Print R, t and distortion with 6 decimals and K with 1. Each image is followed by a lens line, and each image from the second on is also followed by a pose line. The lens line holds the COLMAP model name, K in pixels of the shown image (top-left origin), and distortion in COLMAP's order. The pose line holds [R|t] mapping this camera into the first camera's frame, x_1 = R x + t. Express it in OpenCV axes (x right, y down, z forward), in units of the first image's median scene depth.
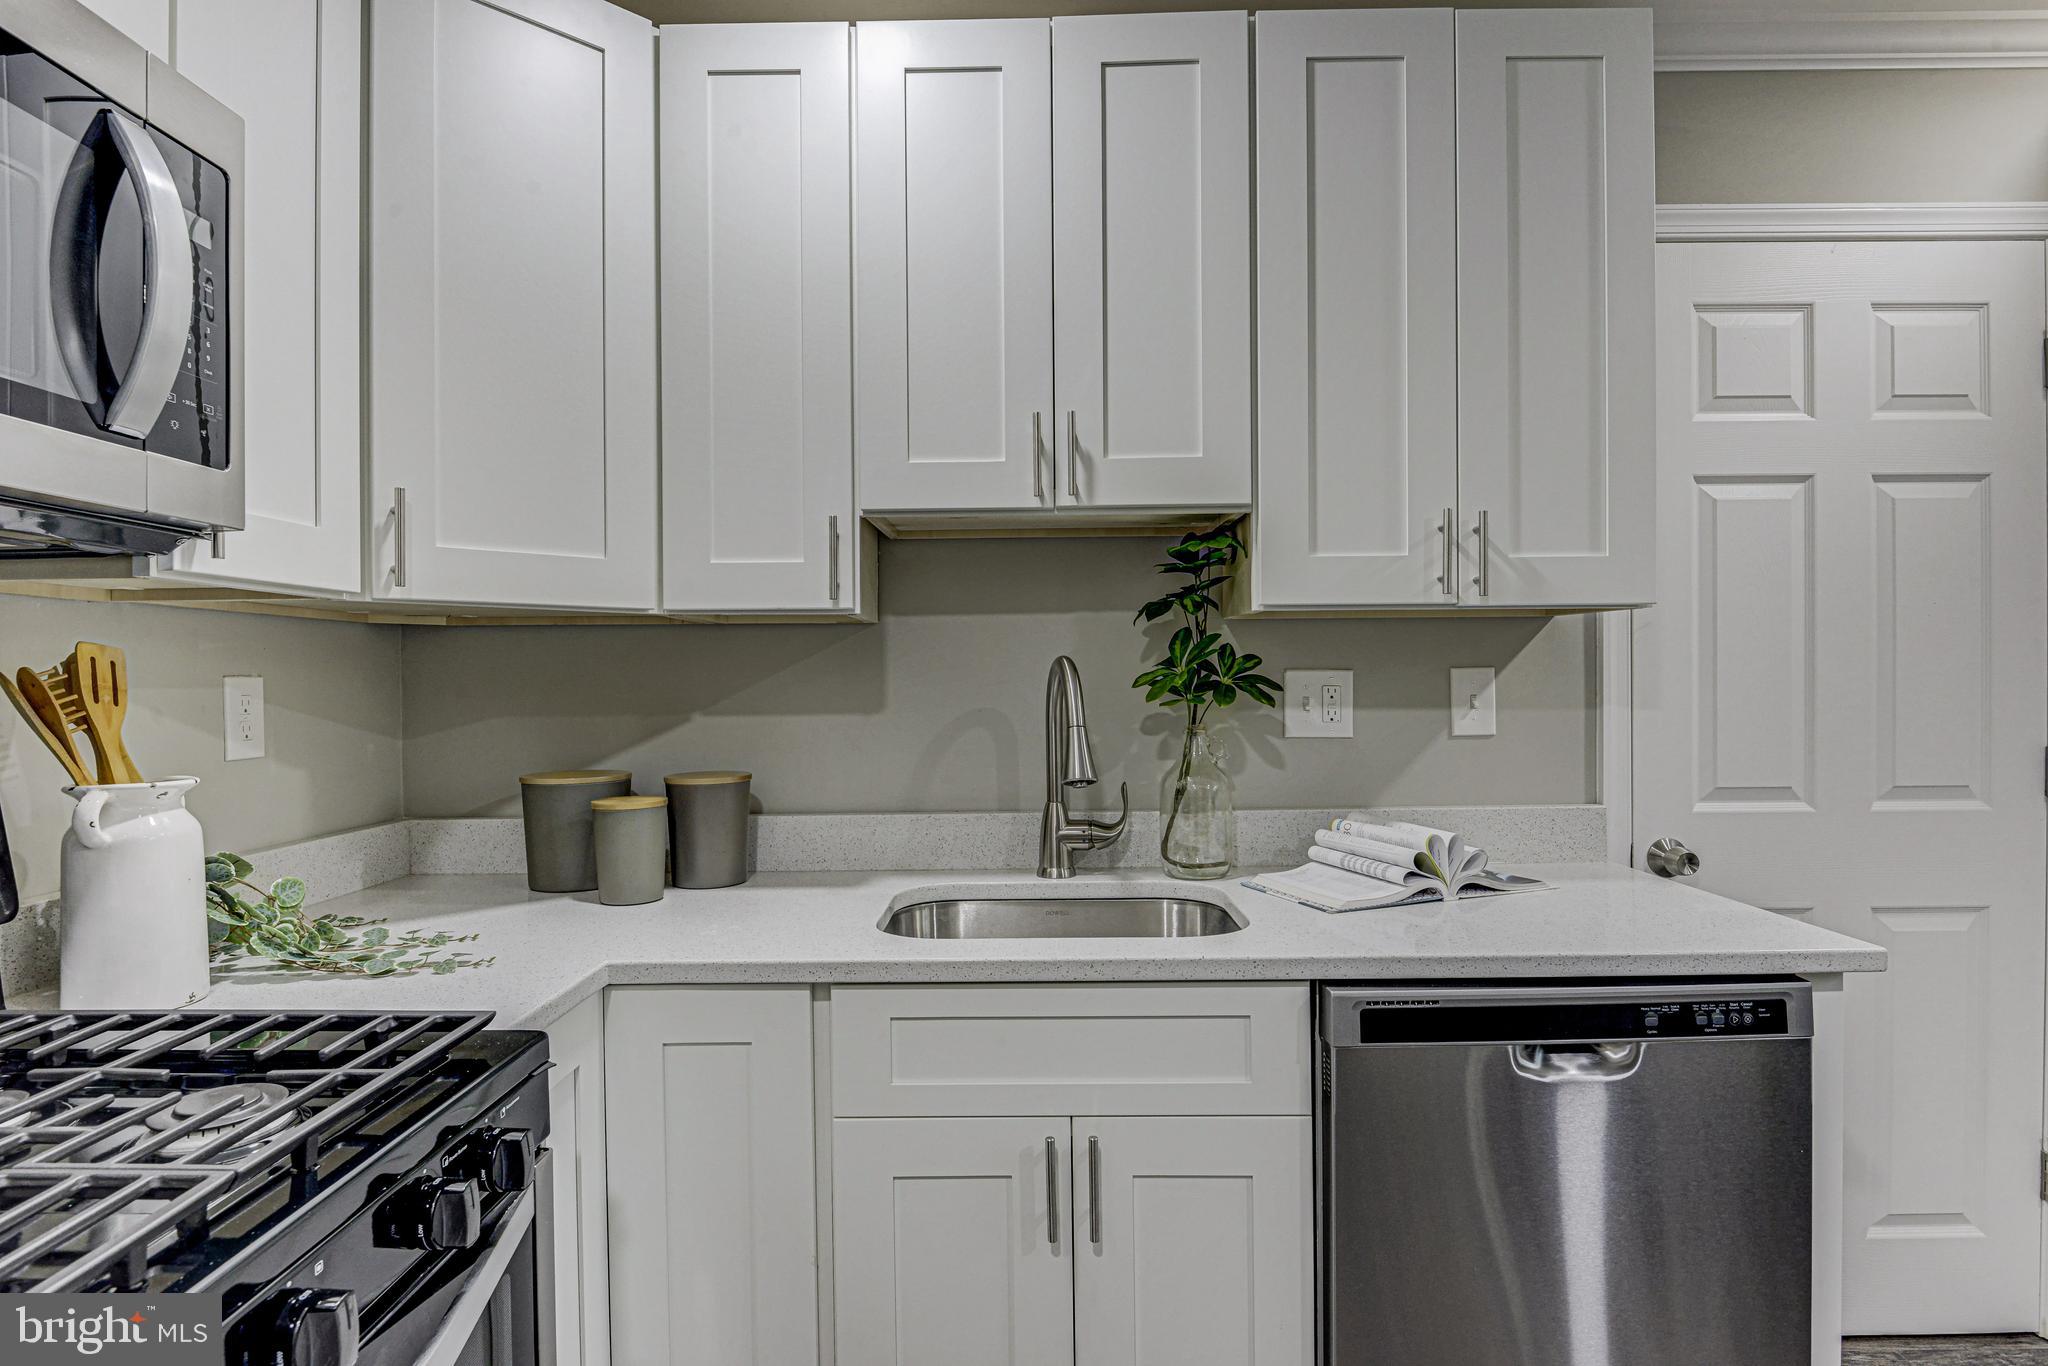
lens RADIAL K [[1069.7, 0, 1006.3], [0, 1069.7, 676.7], [0, 0, 1]] dist [-0.004614, -0.001242]
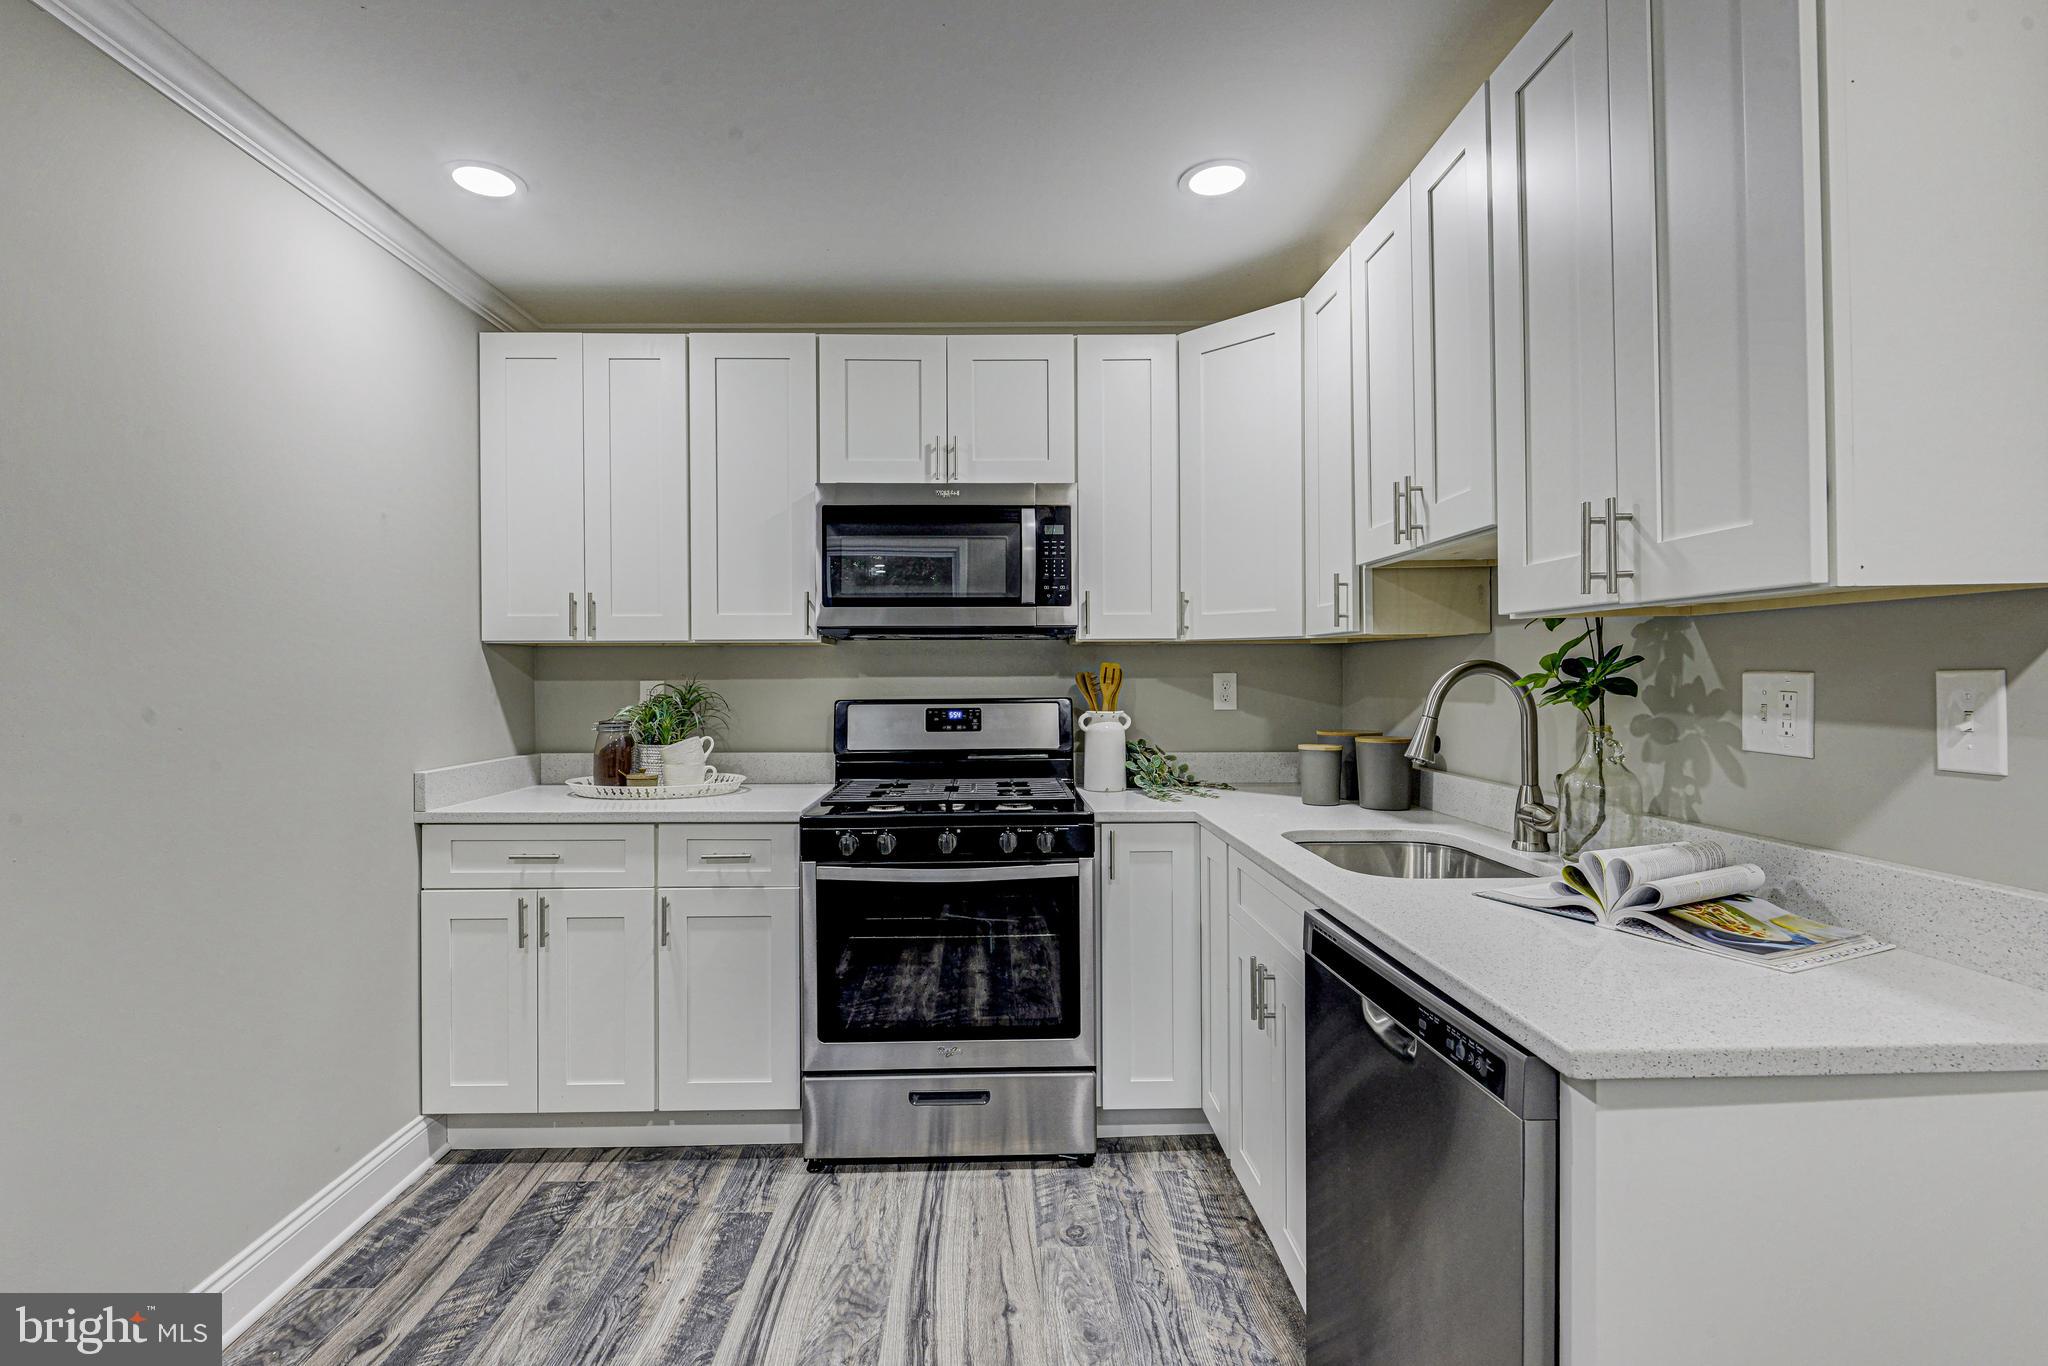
lens RADIAL K [[927.6, 0, 1002.2], [0, 927.6, 677.1], [0, 0, 1]] dist [0.004654, -0.008942]
pose [[0.035571, 0.011550, -0.999300, 1.175160], [0.006224, 0.999911, 0.011778, -0.017340], [0.999348, -0.006638, 0.035496, 0.453354]]
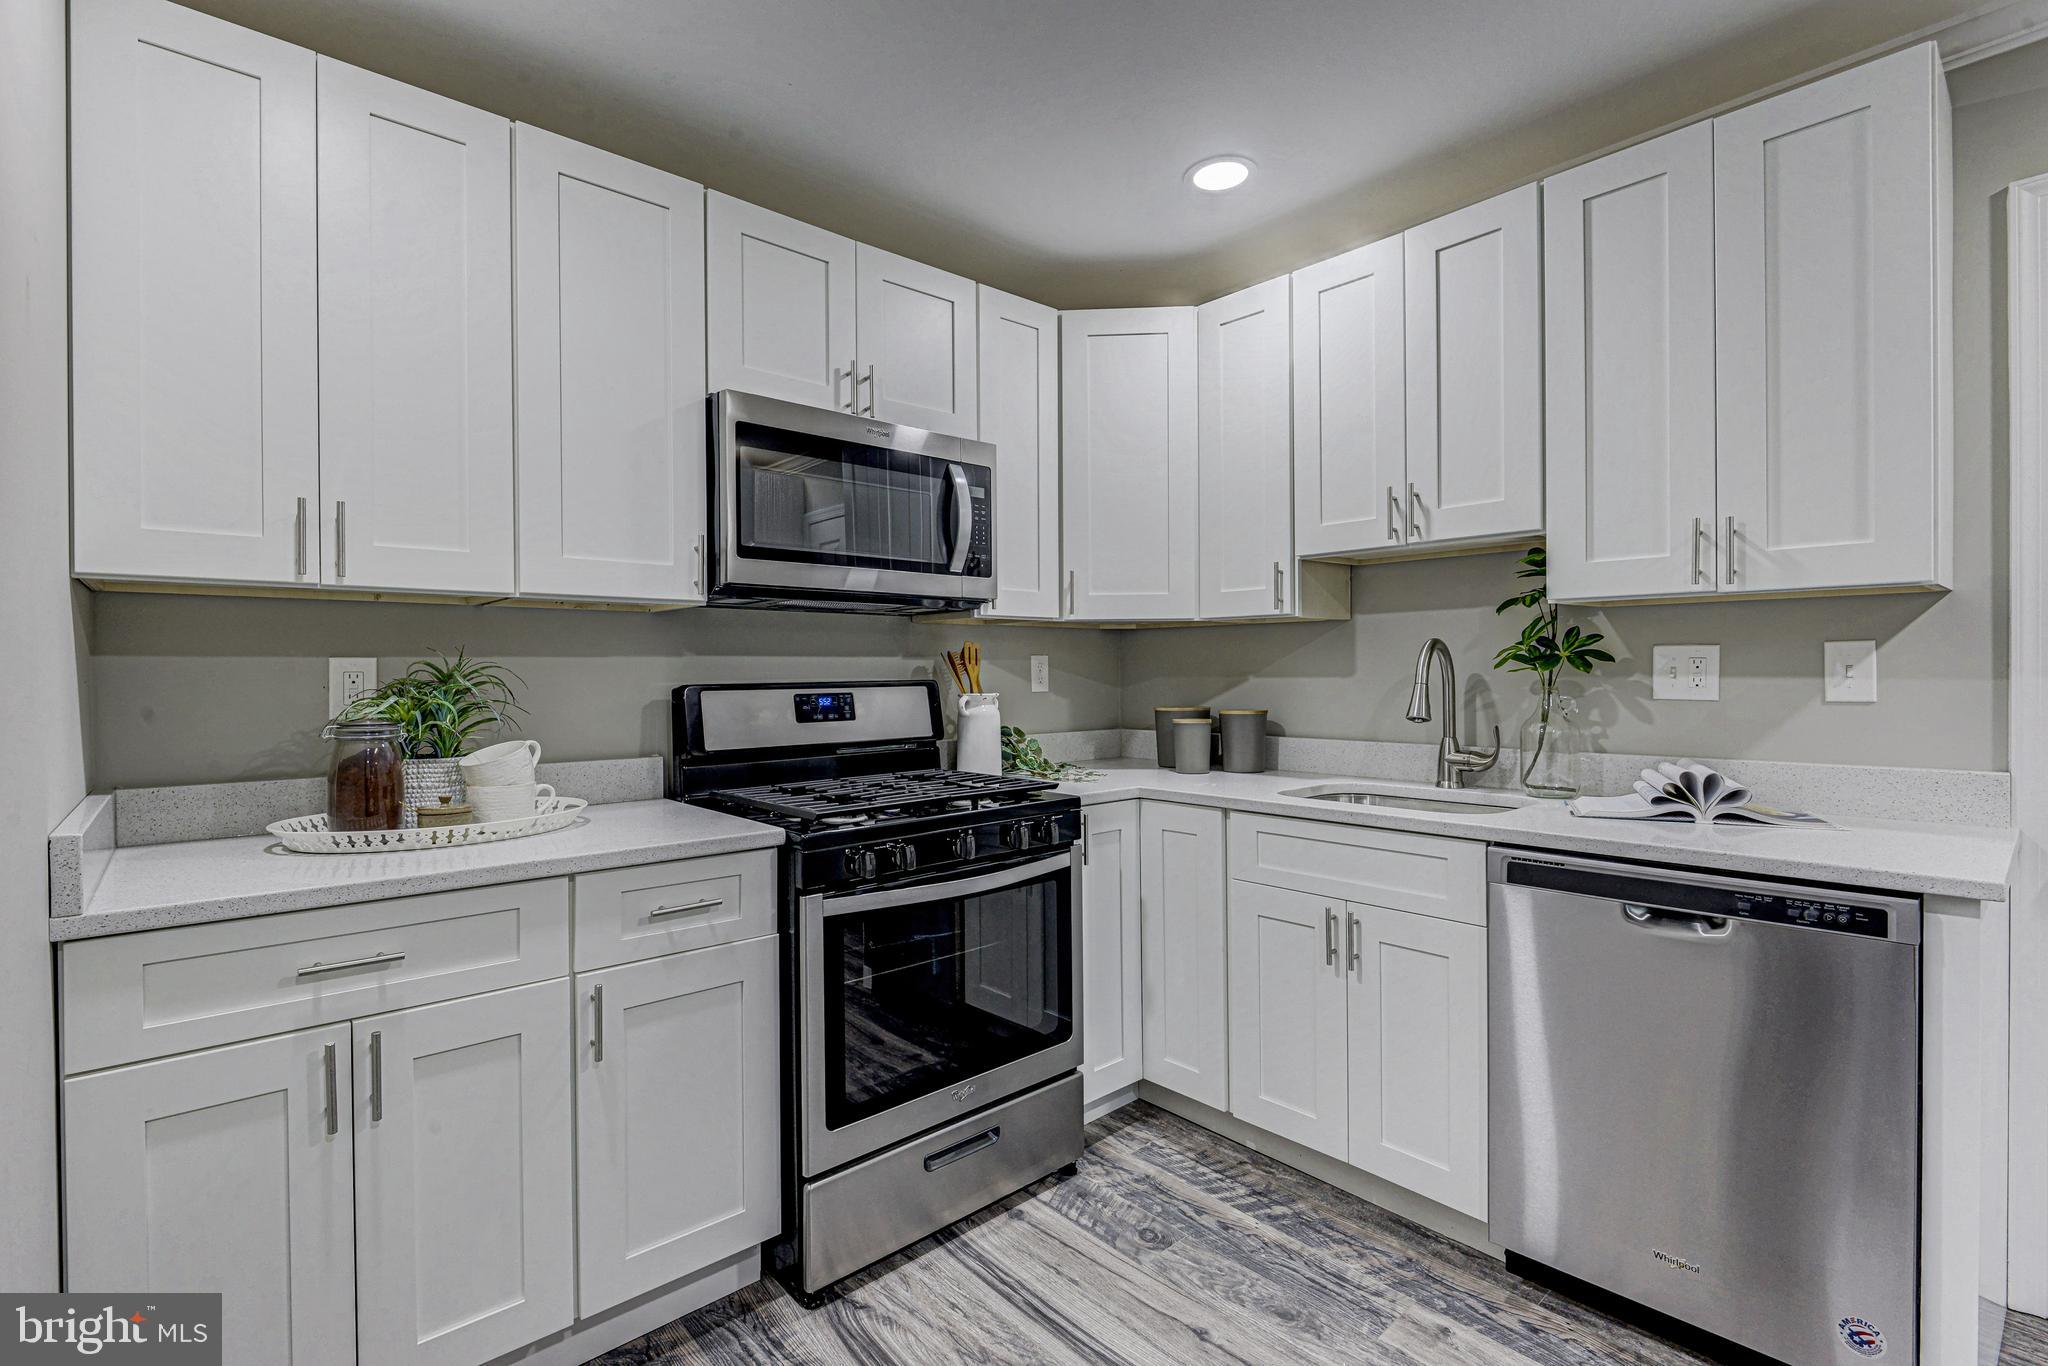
lens RADIAL K [[927.6, 0, 1002.2], [0, 927.6, 677.1], [0, 0, 1]] dist [0.004654, -0.008942]
pose [[0.669635, 0.009644, -0.742628, 0.668436], [0.001694, 0.999893, 0.014513, 0.016362], [0.742688, -0.010976, 0.669547, -0.360145]]
